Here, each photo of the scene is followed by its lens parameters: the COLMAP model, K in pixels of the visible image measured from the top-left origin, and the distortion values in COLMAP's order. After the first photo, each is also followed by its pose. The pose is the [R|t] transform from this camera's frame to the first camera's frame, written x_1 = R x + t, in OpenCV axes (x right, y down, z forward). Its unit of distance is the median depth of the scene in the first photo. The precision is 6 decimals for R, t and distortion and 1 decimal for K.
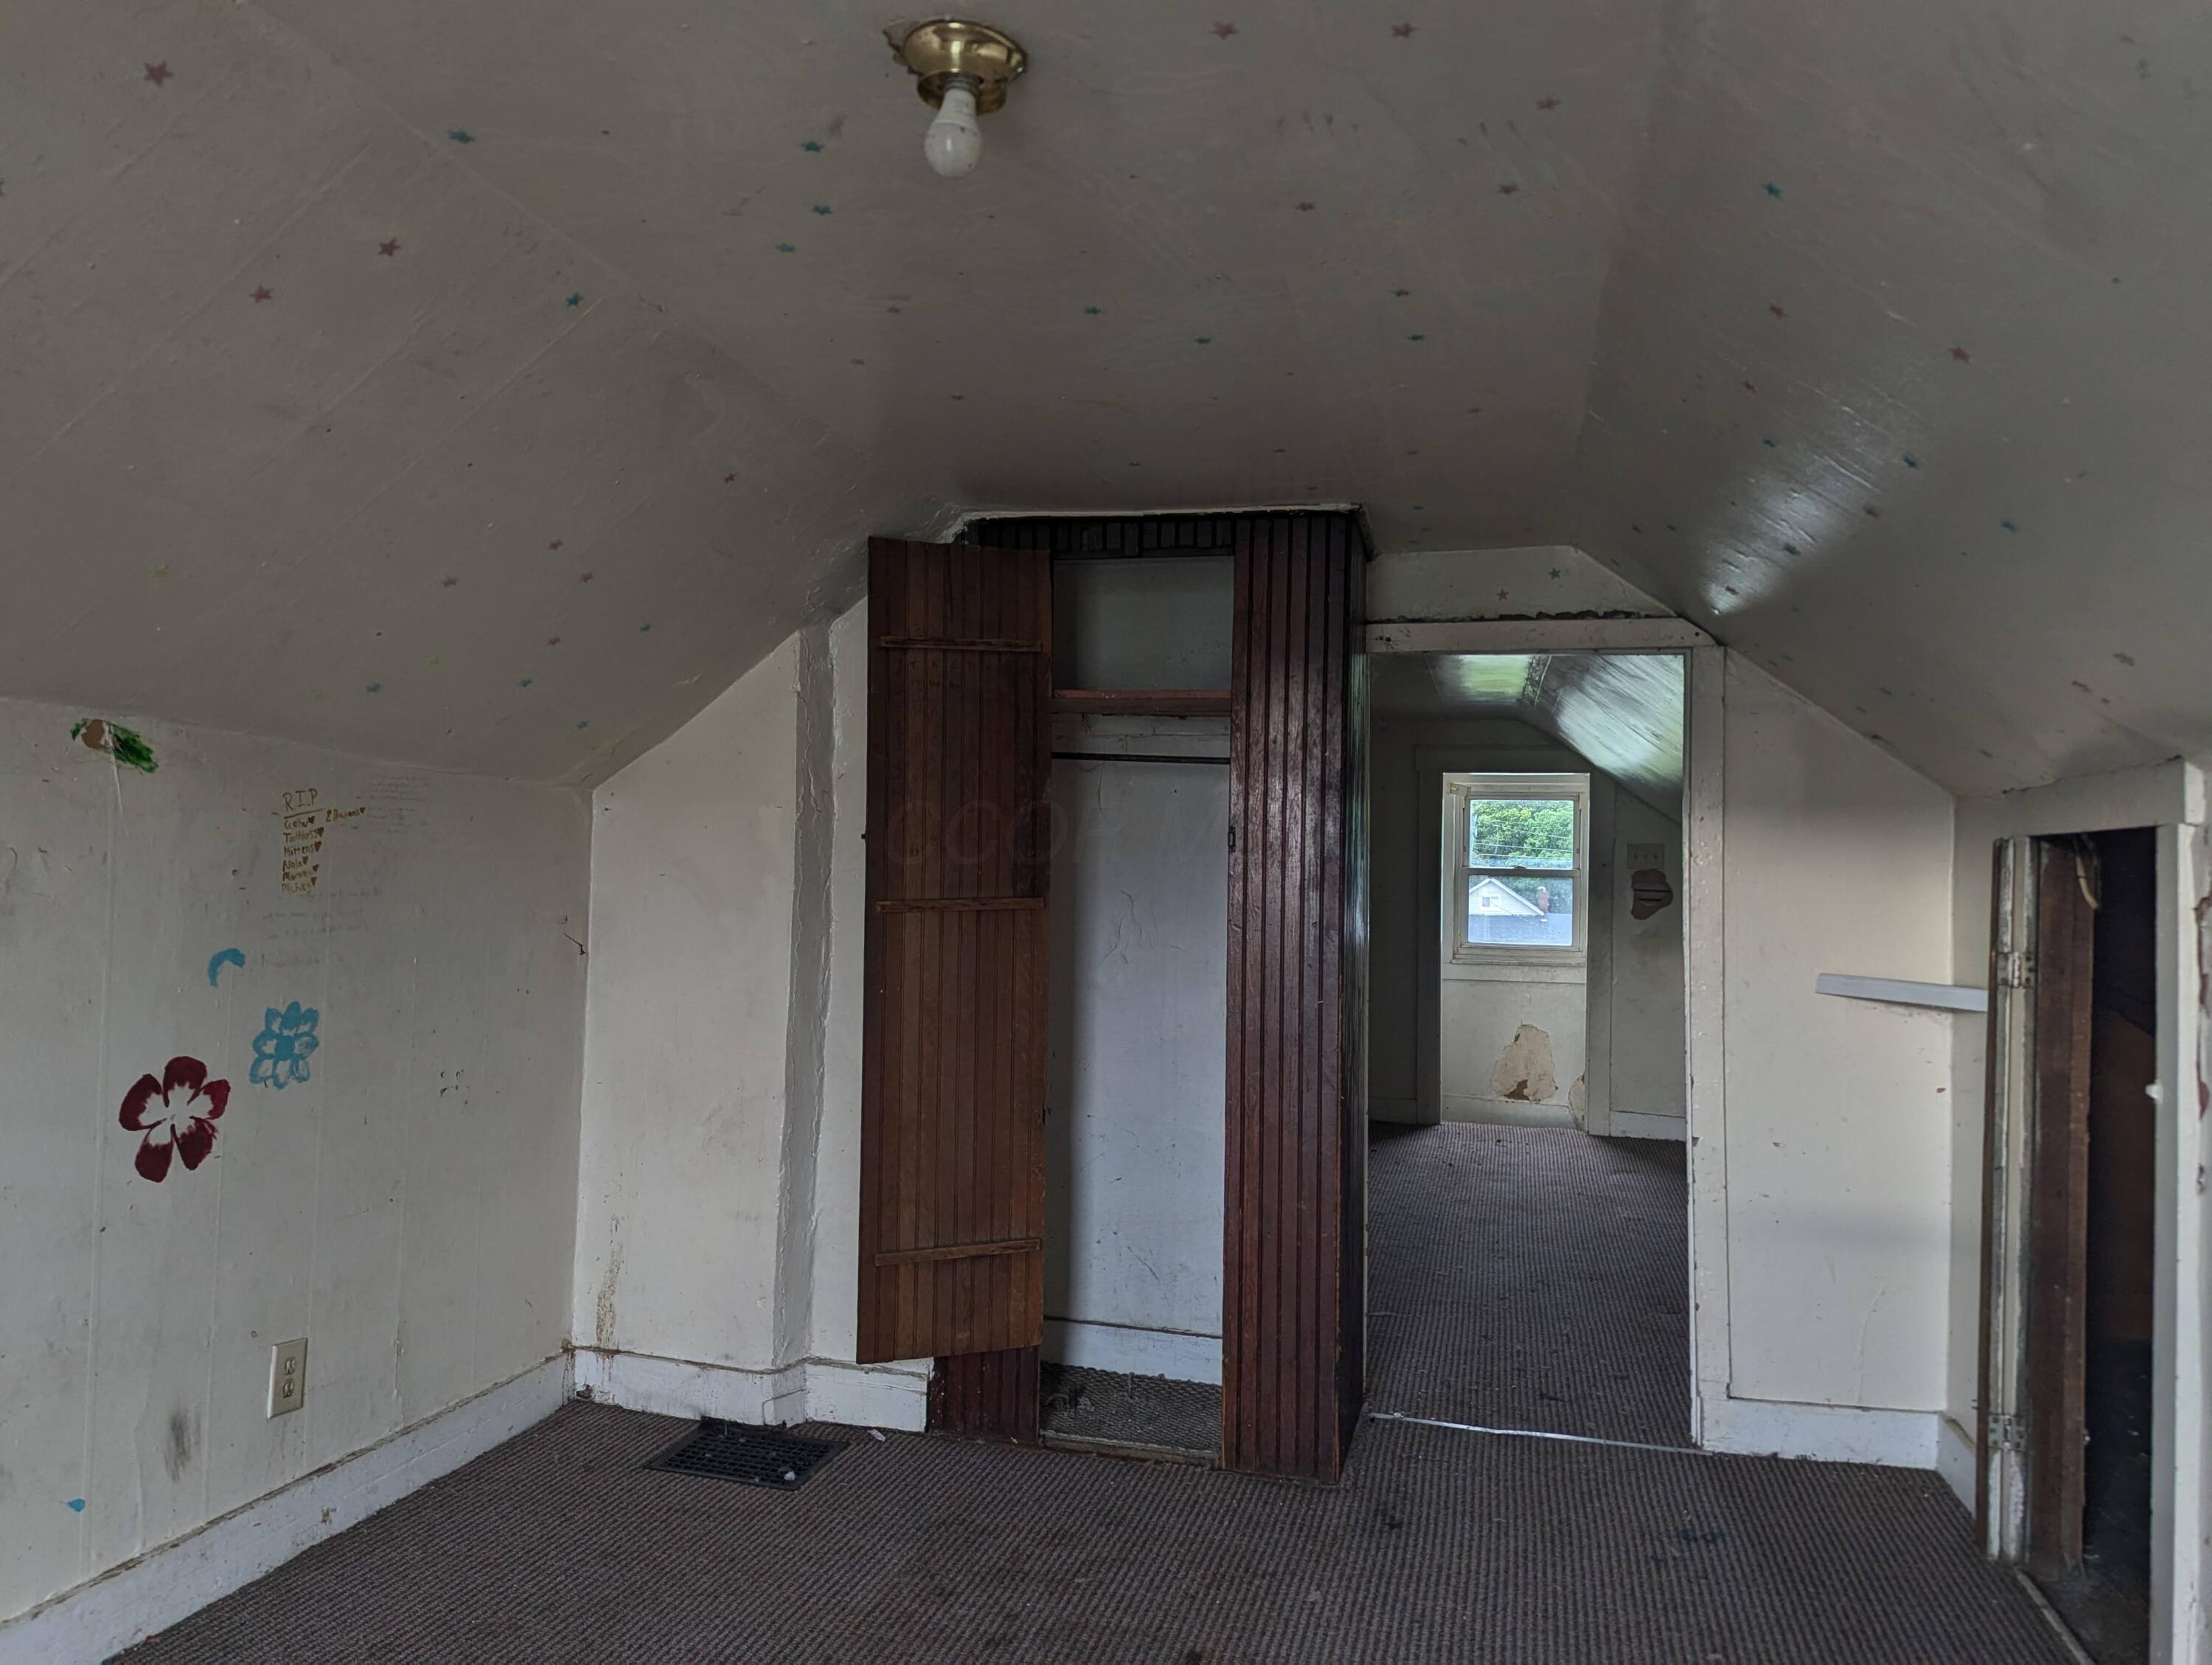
lens RADIAL K [[1545.6, 0, 1109.6], [0, 1545.6, 835.5], [0, 0, 1]] dist [0.007408, 0.001276]
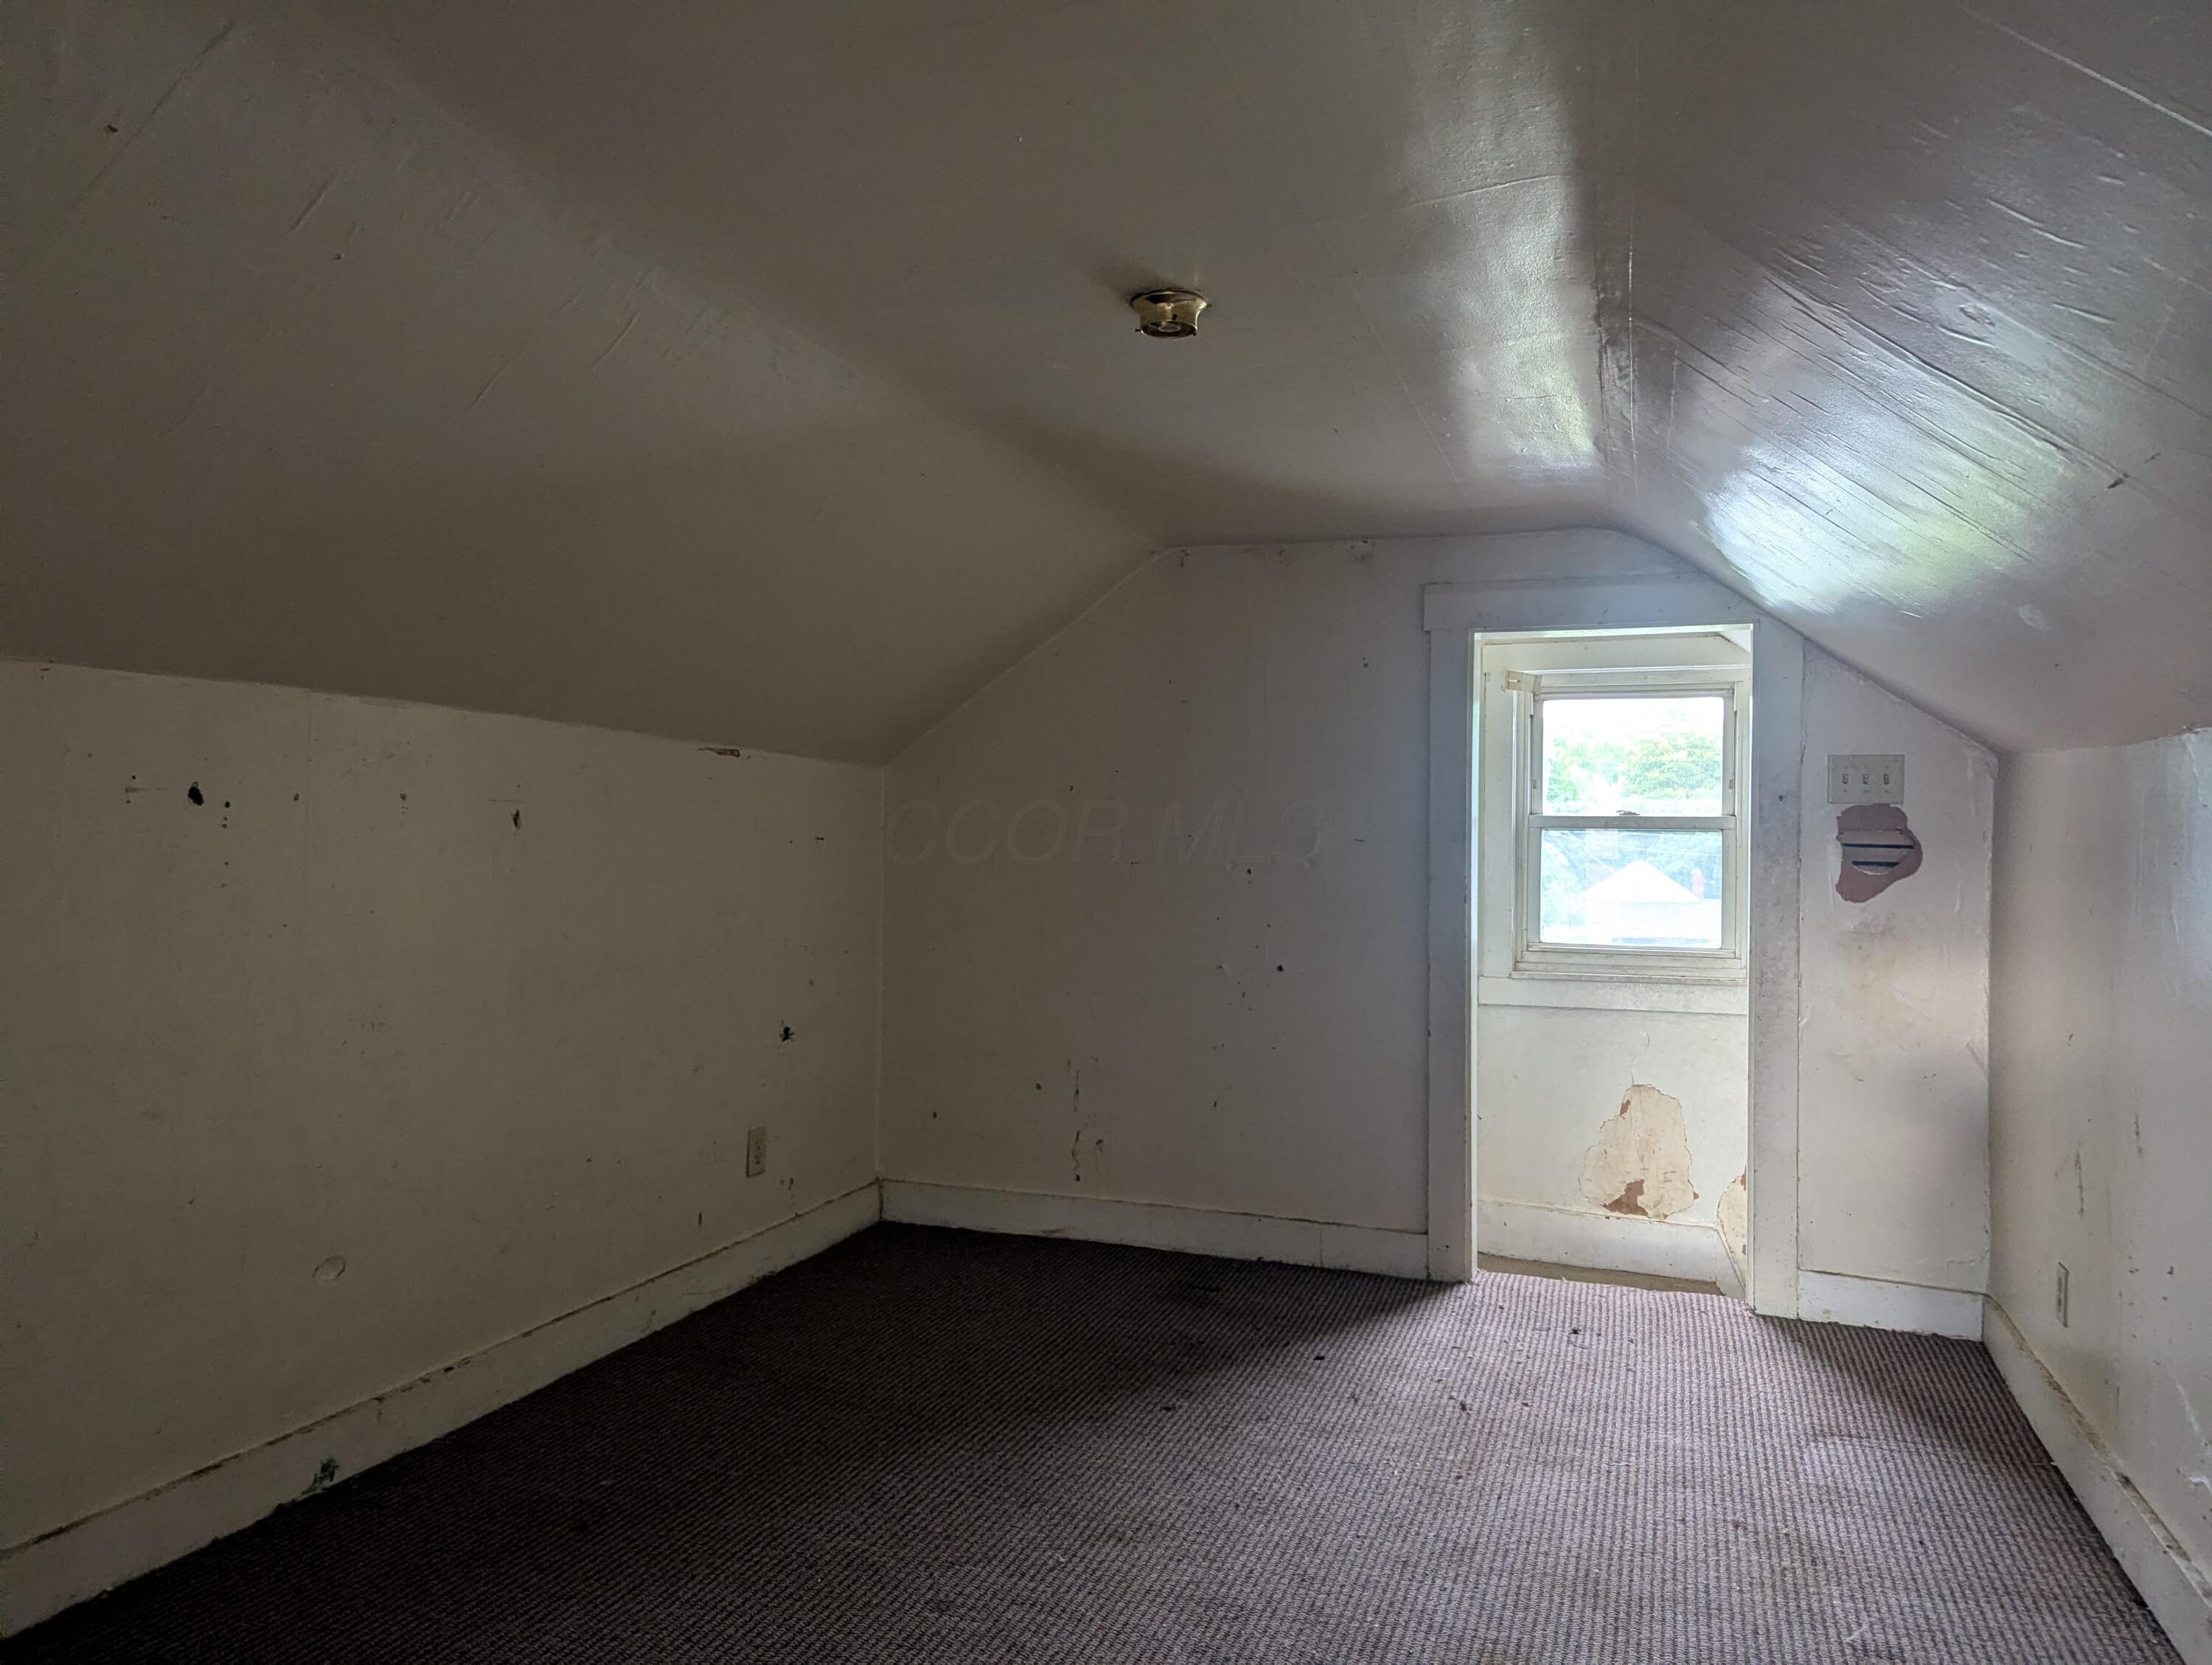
lens RADIAL K [[1545.6, 0, 1101.1], [0, 1545.6, 833.9], [0, 0, 1]] dist [0.007408, 0.001276]
pose [[0.995341, -0.009783, -0.095921, 0.125486], [0.010506, 0.999920, 0.007036, 0.022442], [0.095845, -0.008011, 0.995364, 0.407706]]
